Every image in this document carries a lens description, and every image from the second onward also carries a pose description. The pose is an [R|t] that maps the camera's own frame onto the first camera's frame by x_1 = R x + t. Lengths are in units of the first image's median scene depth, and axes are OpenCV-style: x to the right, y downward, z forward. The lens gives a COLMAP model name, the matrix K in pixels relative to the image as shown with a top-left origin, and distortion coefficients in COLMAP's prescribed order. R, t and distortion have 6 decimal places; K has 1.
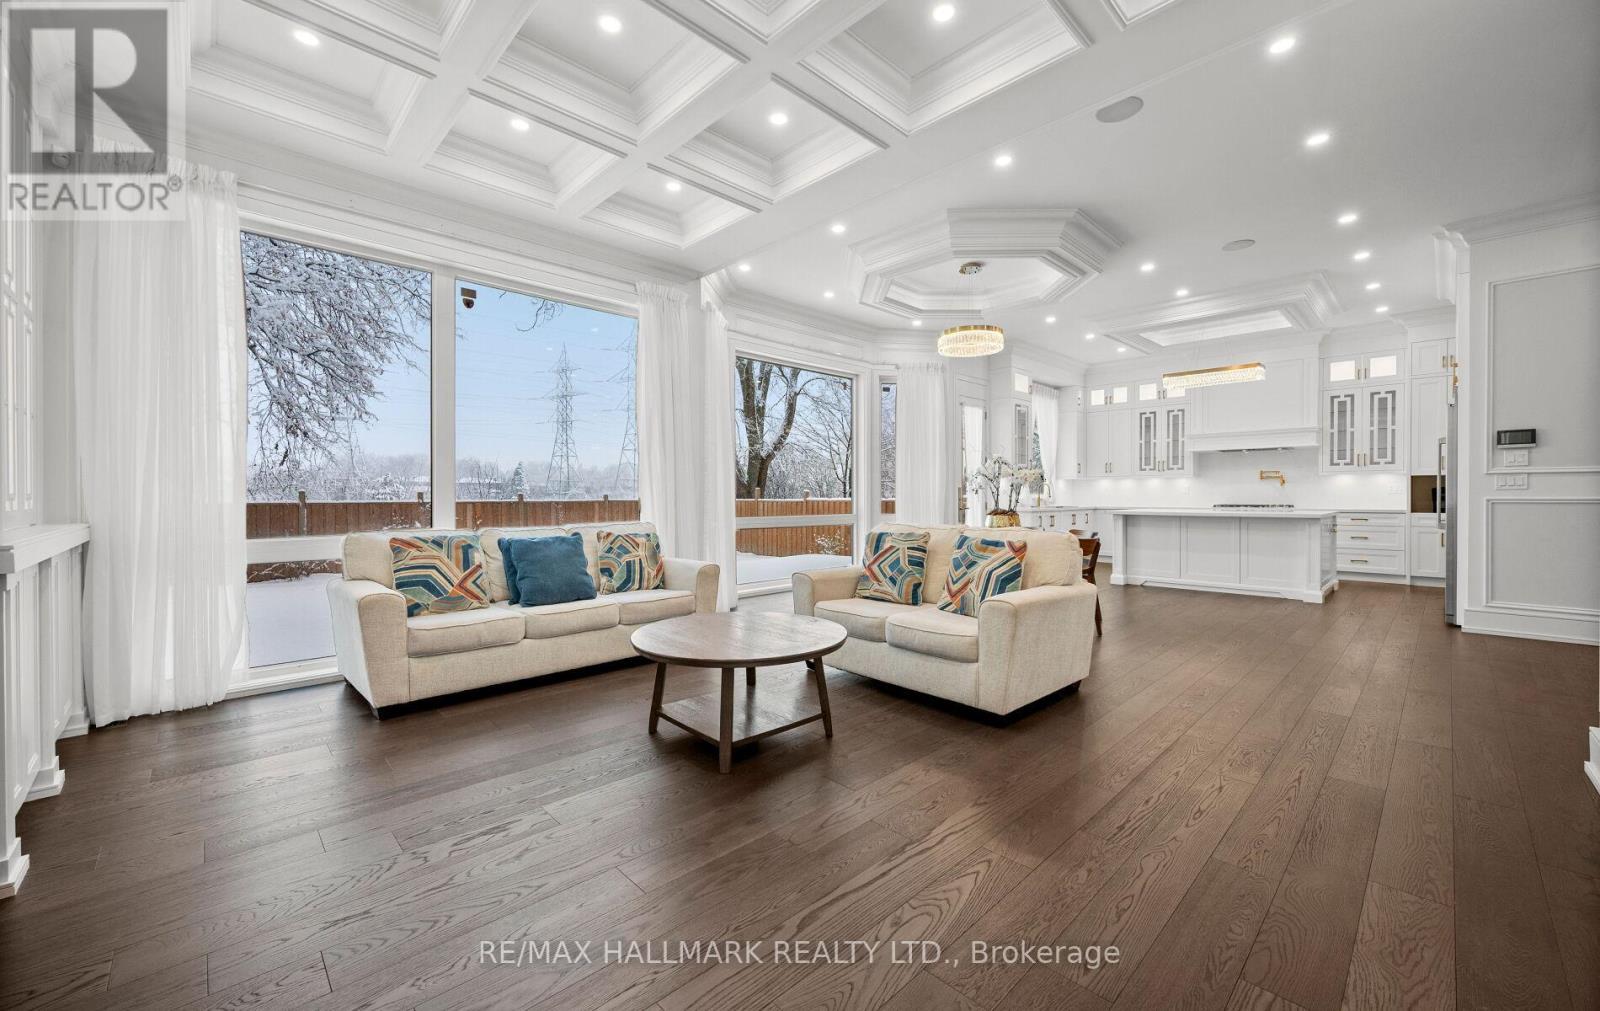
lens RADIAL K [[635.6, 0, 800.0], [0, 635.6, 505.5], [0, 0, 1]] dist [-0.002408, 0.000164]
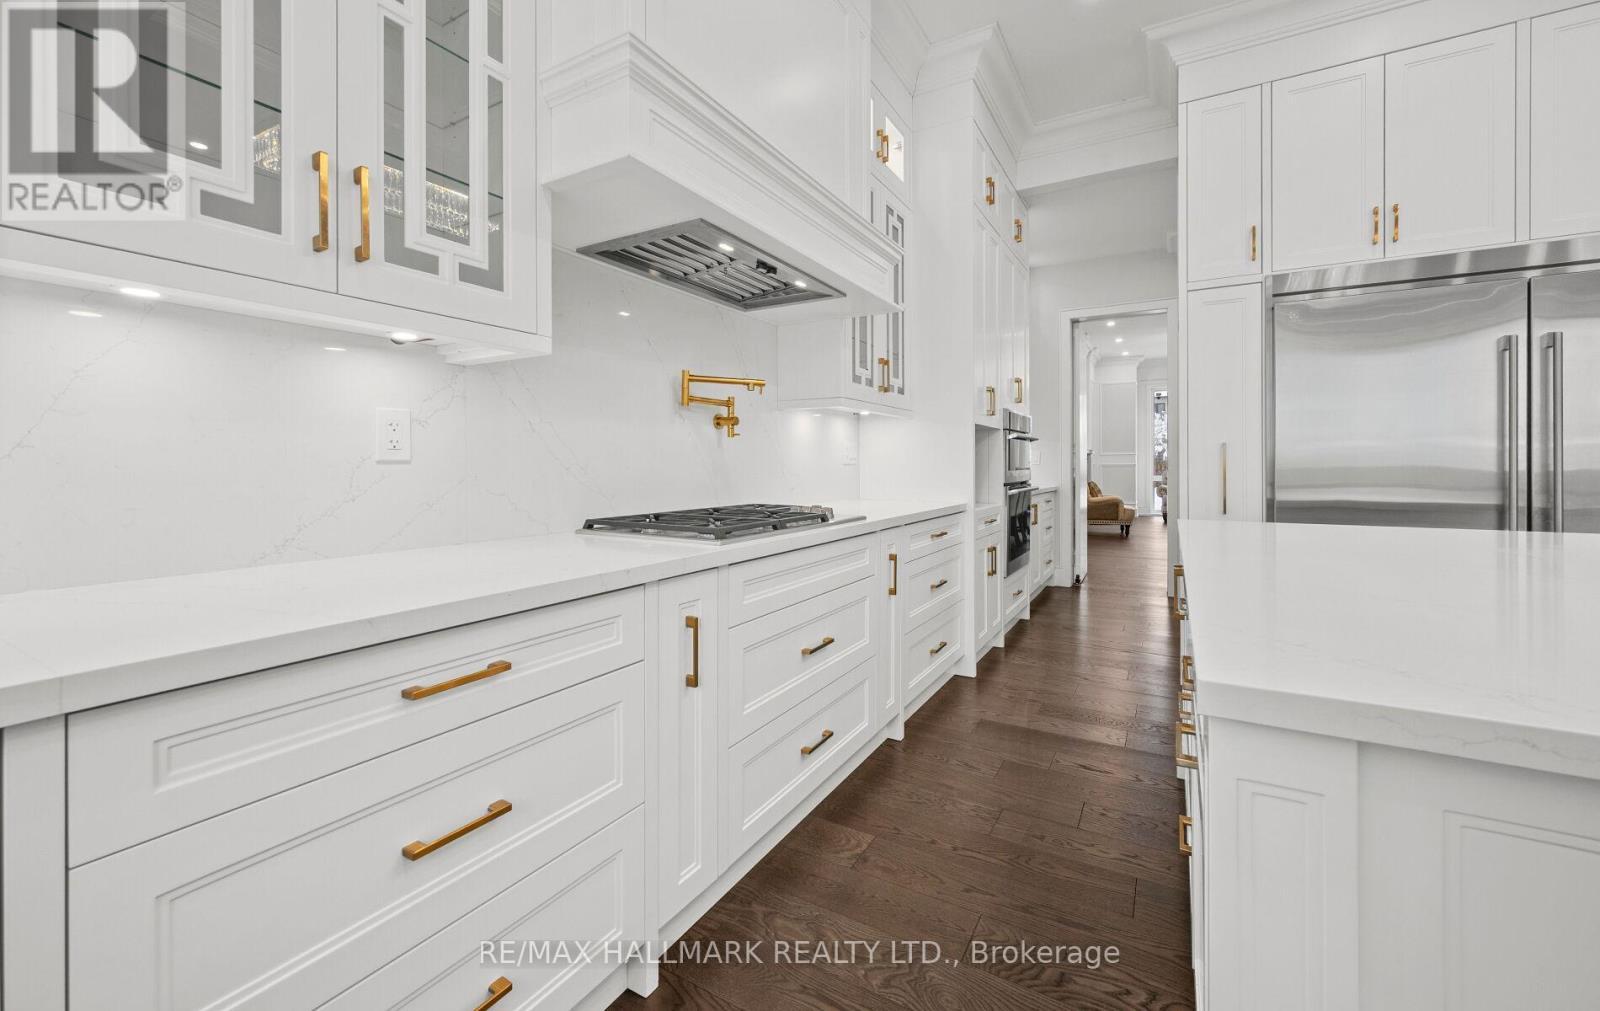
lens RADIAL K [[635.2, 0, 800.2], [0, 635.2, 497.4], [0, 0, 1]] dist [-0.001566, -0.000377]
pose [[-0.269766, -0.046946, 0.961781, 0.734917], [0.007374, 0.998681, 0.050815, -0.018271], [-0.962898, 0.020800, -0.269064, 0.952216]]
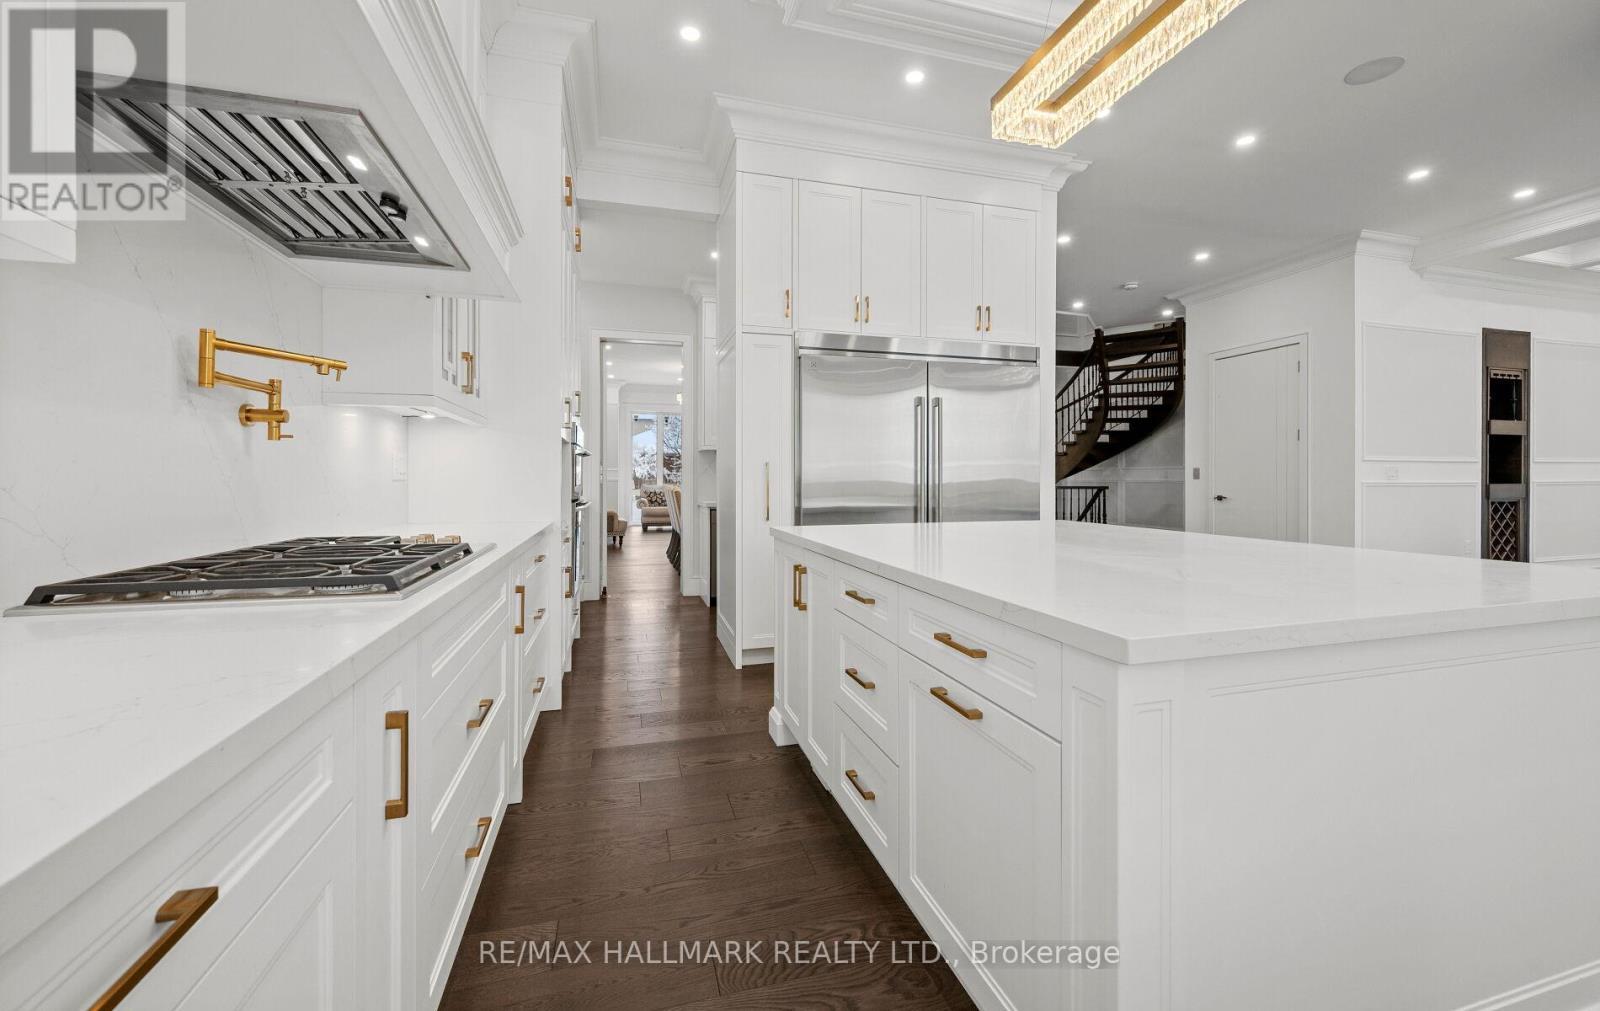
lens RADIAL K [[635.6, 0, 800.0], [0, 635.6, 505.5], [0, 0, 1]] dist [-0.002408, 0.000164]
pose [[-0.880214, -0.015290, 0.474331, 0.800049], [0.007193, 0.998936, 0.045550, -0.019046], [-0.474523, 0.043506, -0.879167, 1.007449]]
